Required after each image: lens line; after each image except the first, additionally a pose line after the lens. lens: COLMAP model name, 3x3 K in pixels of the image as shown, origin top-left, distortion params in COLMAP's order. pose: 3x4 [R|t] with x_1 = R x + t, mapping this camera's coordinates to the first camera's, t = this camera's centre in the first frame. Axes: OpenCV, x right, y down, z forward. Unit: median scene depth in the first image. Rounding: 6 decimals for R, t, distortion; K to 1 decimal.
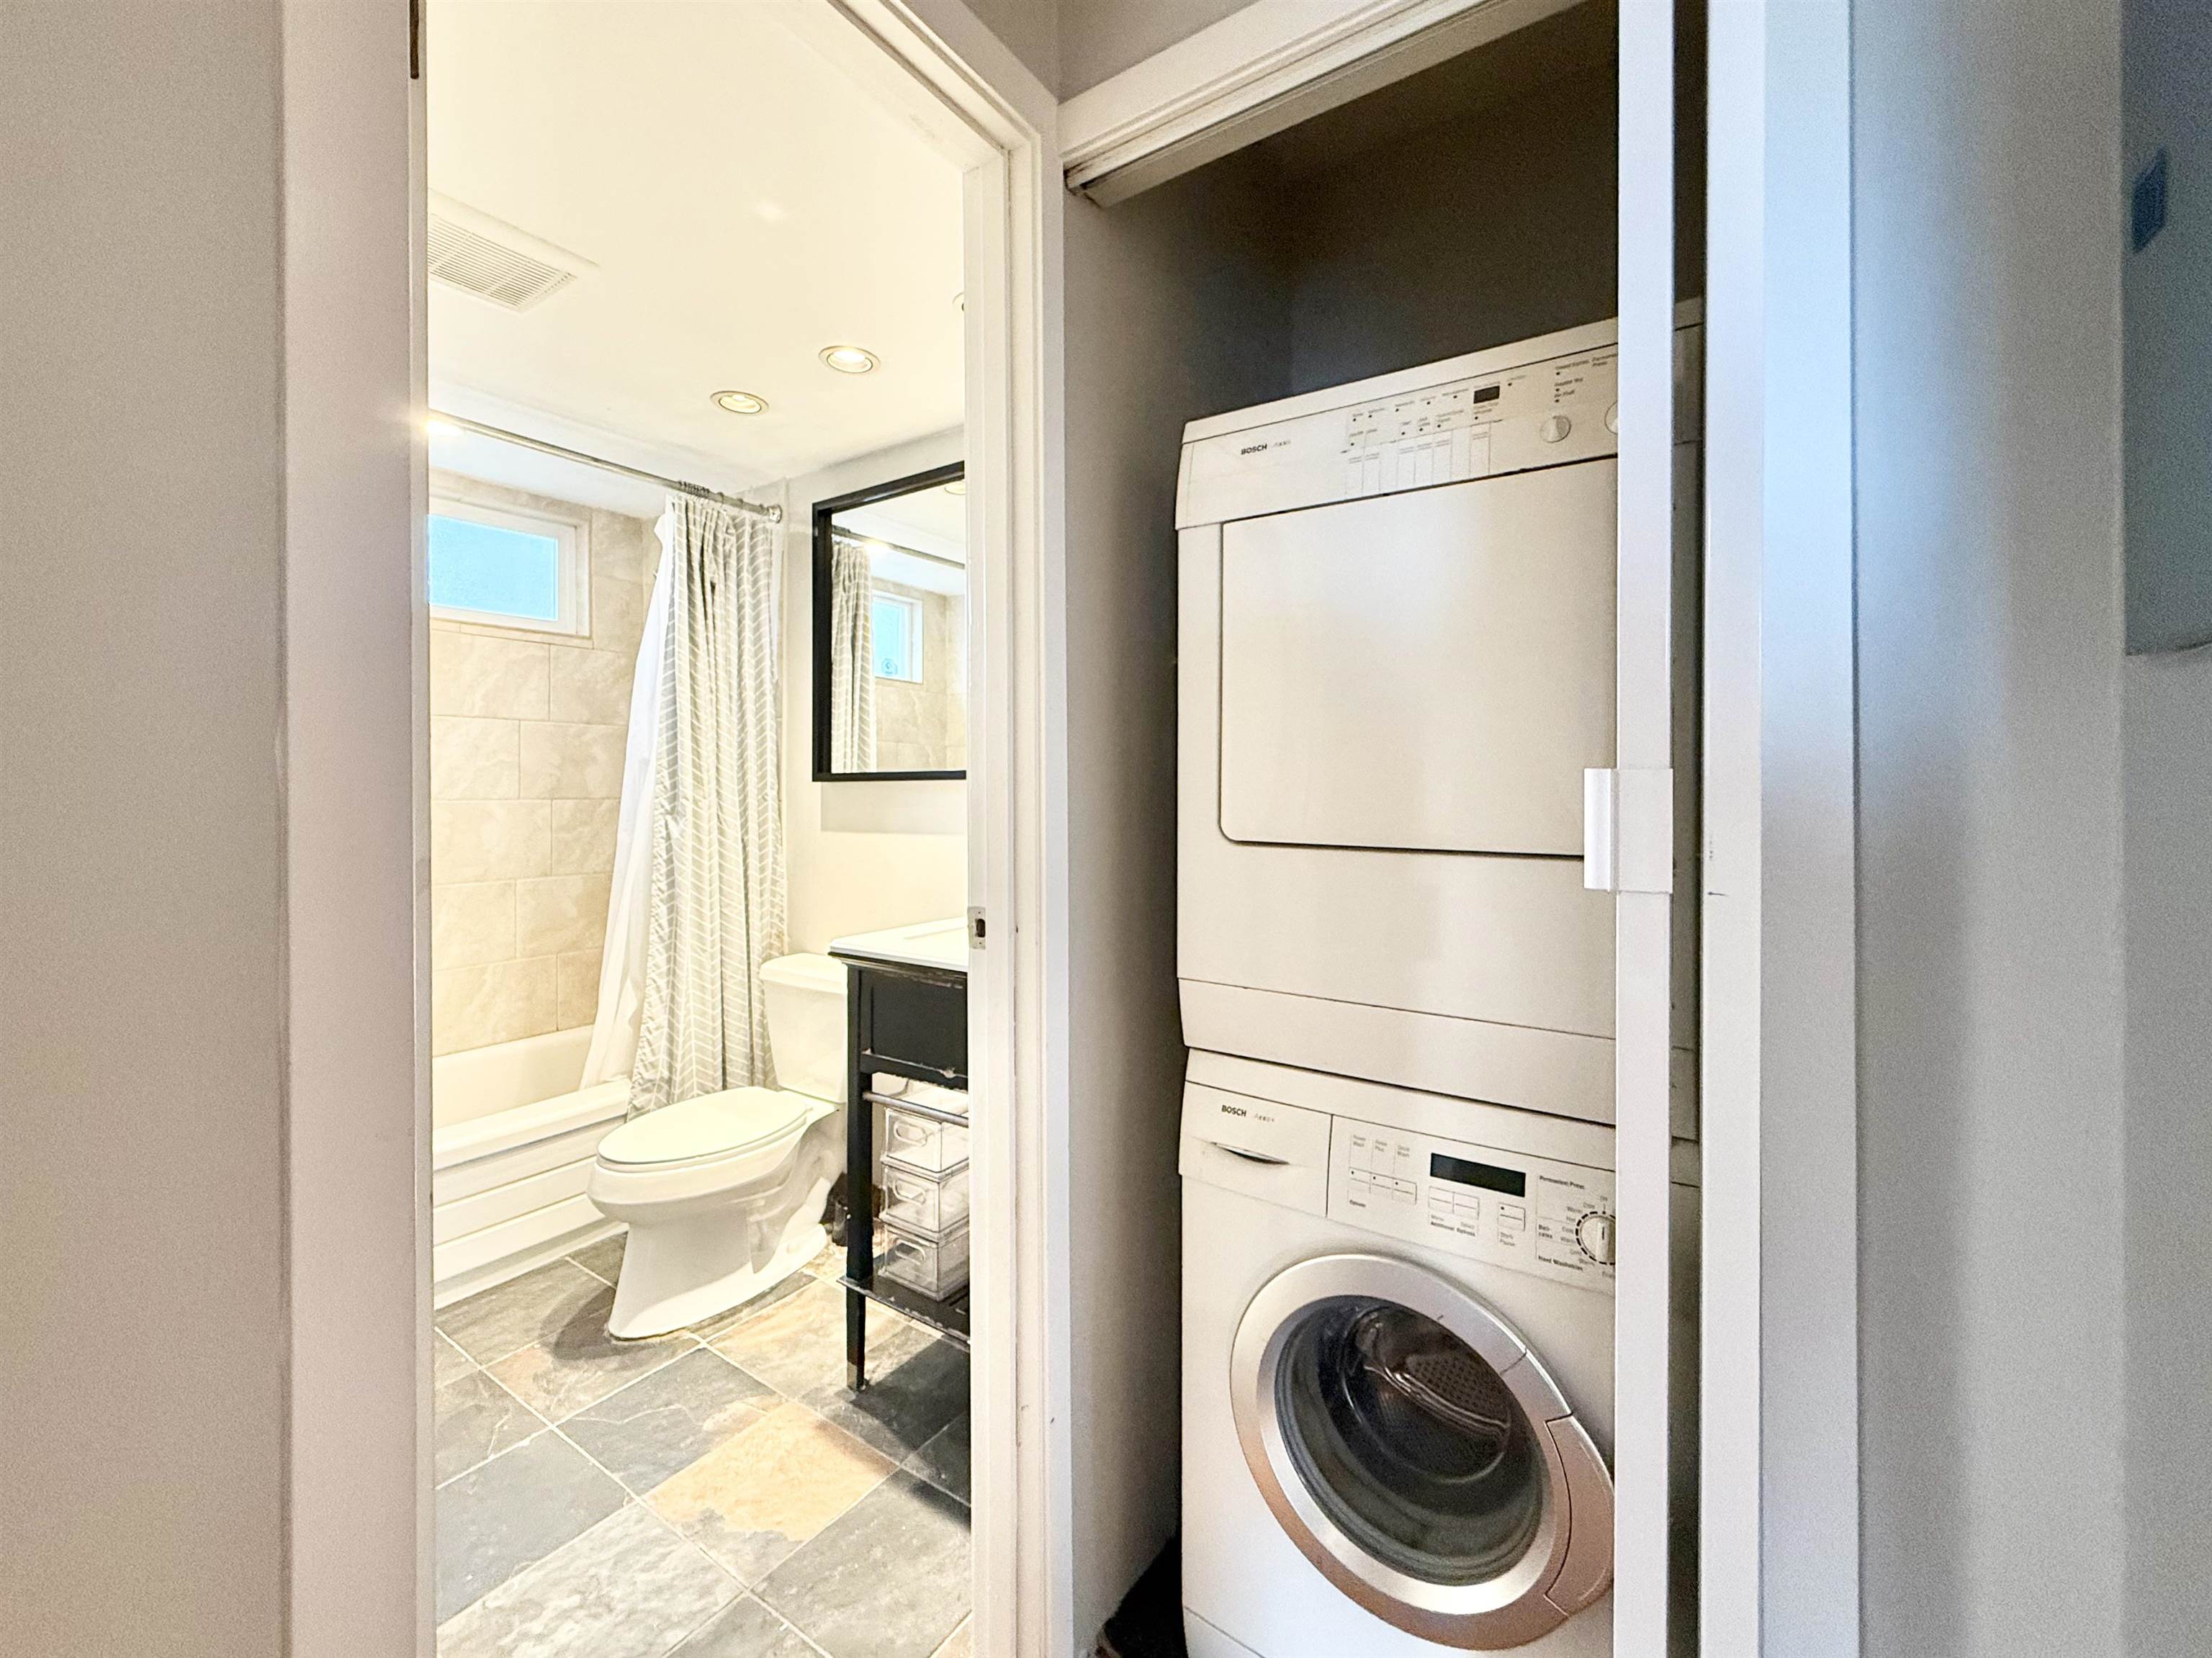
lens RADIAL K [[895.1, 0, 1112.4], [0, 895.1, 780.5], [0, 0, 1]] dist [-0.007576, 0.000045]
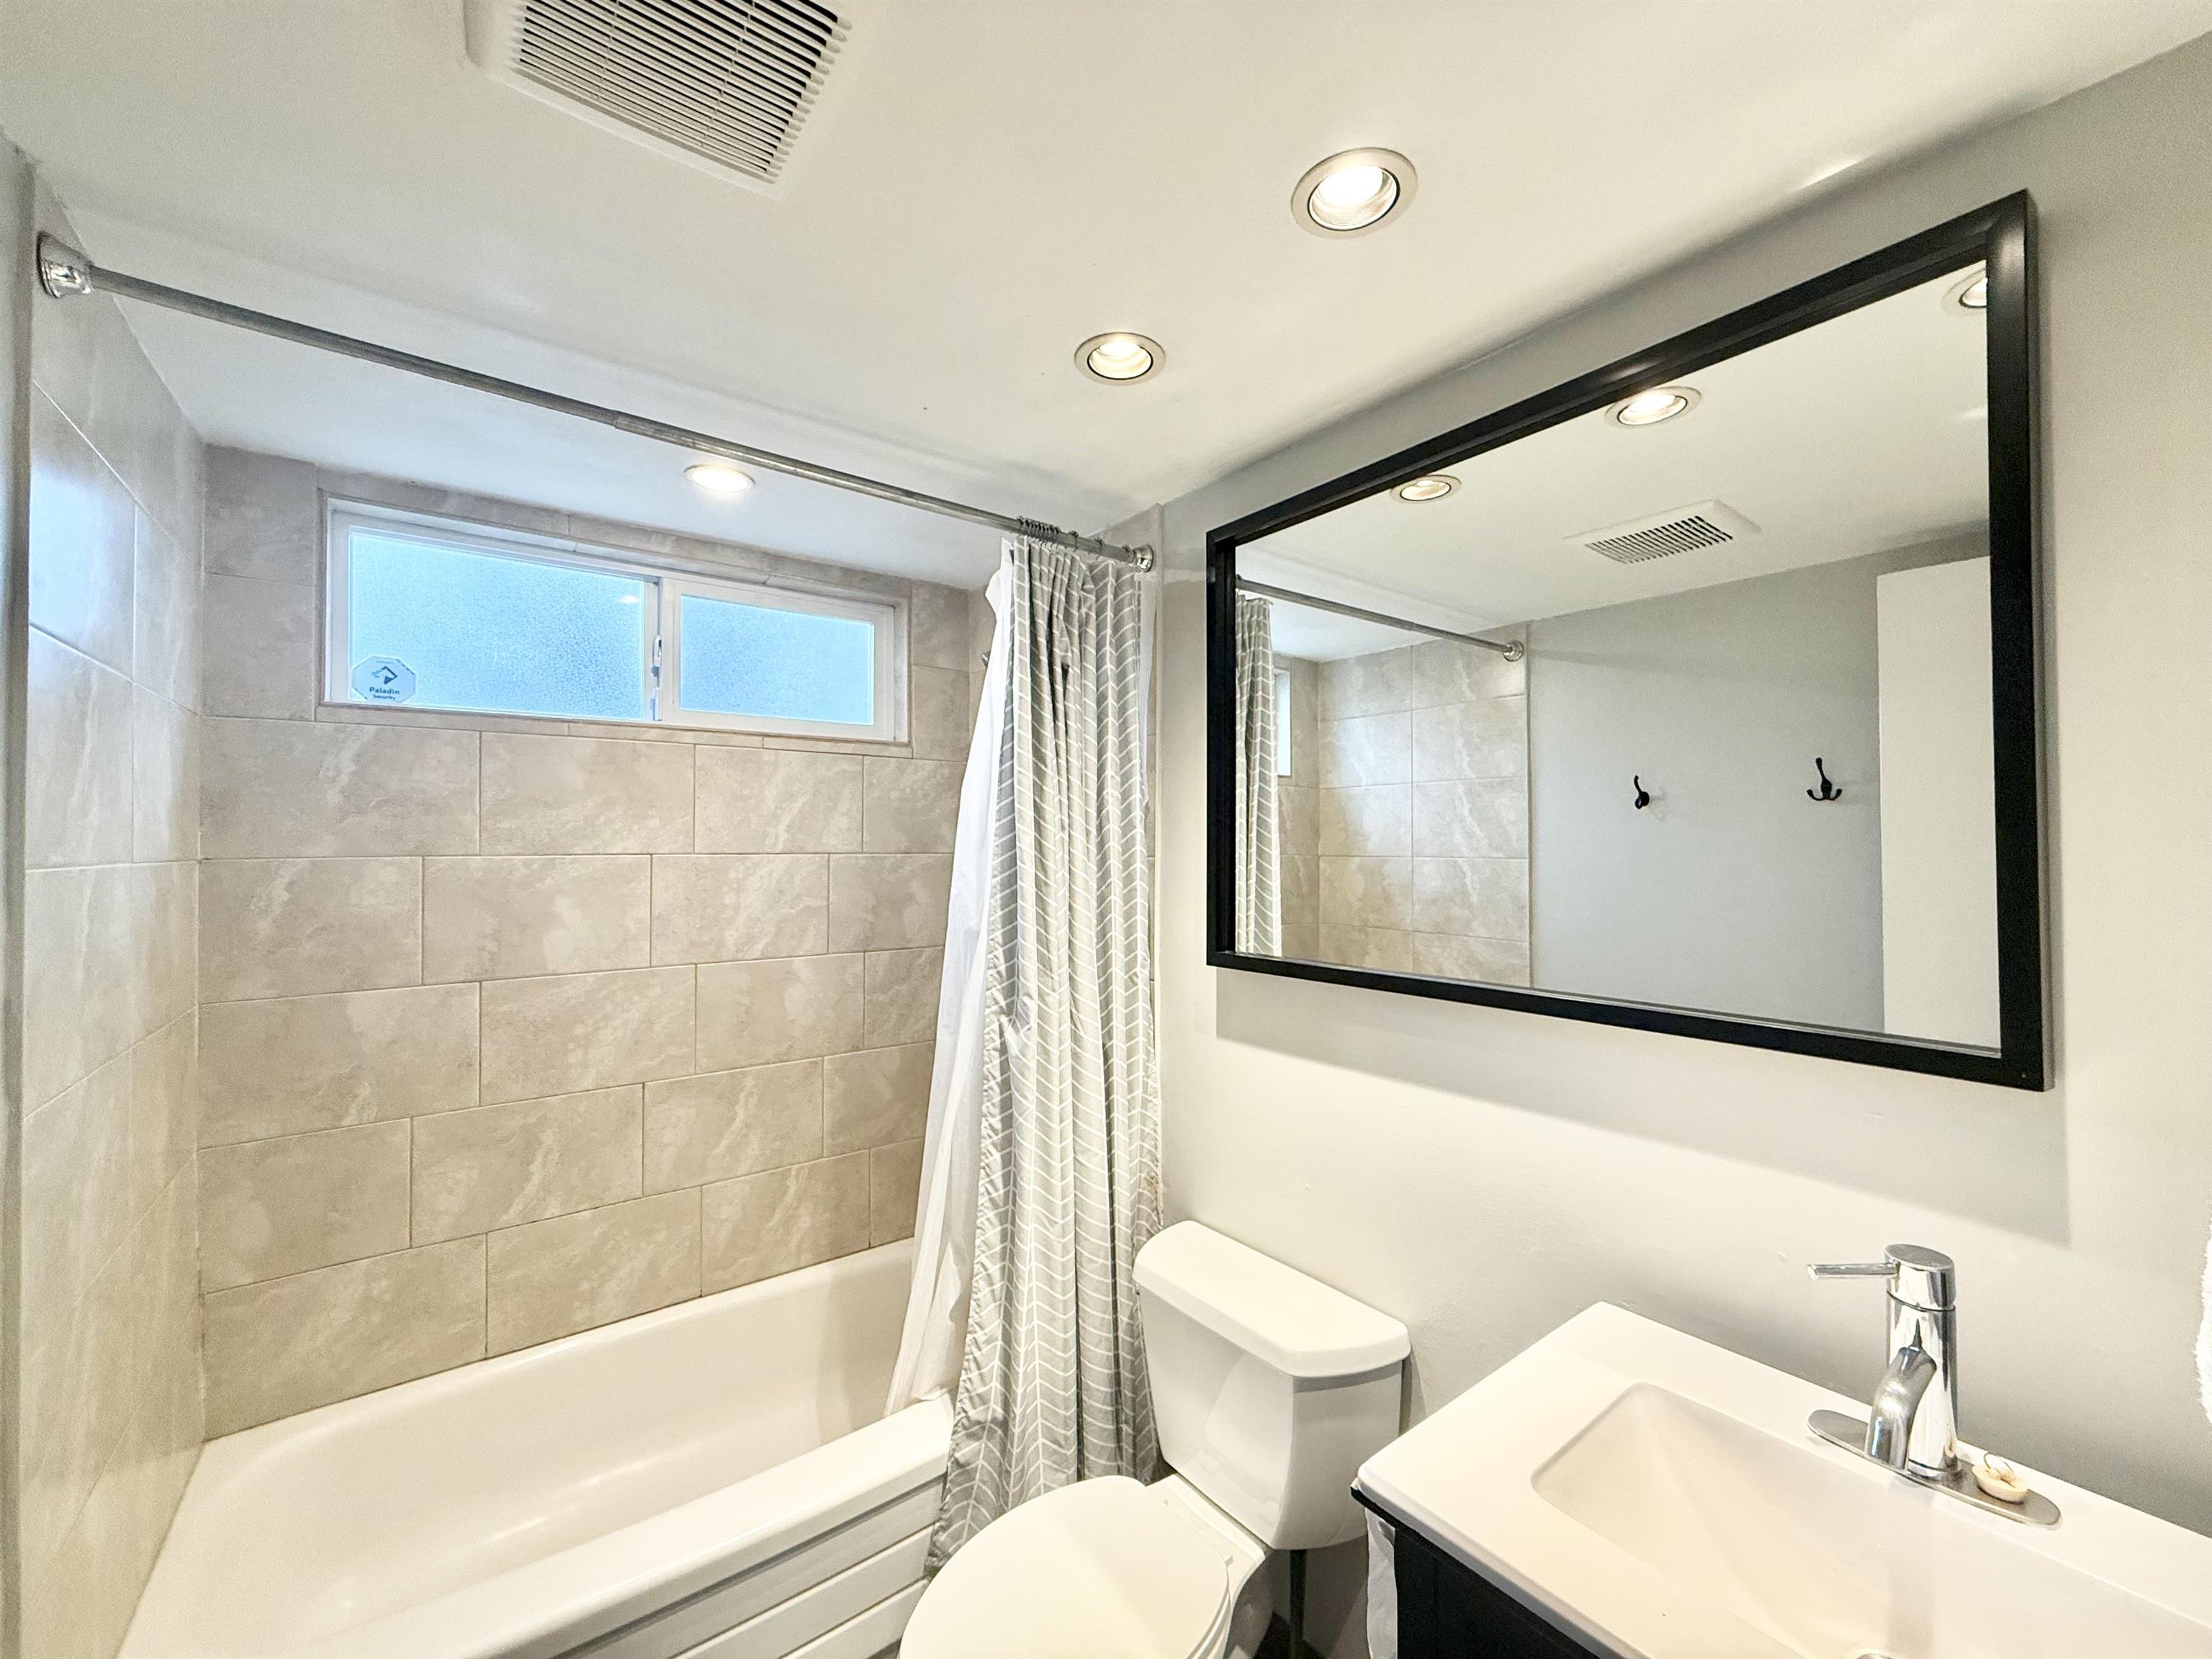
lens RADIAL K [[874.4, 0, 1103.4], [0, 874.4, 815.7], [0, 0, 1]] dist [-0.019533, -0.000022]
pose [[0.946385, -0.010436, -0.322871, -0.208115], [0.000470, 0.999522, -0.030928, -0.087314], [0.323040, 0.029118, 0.945937, 0.390805]]
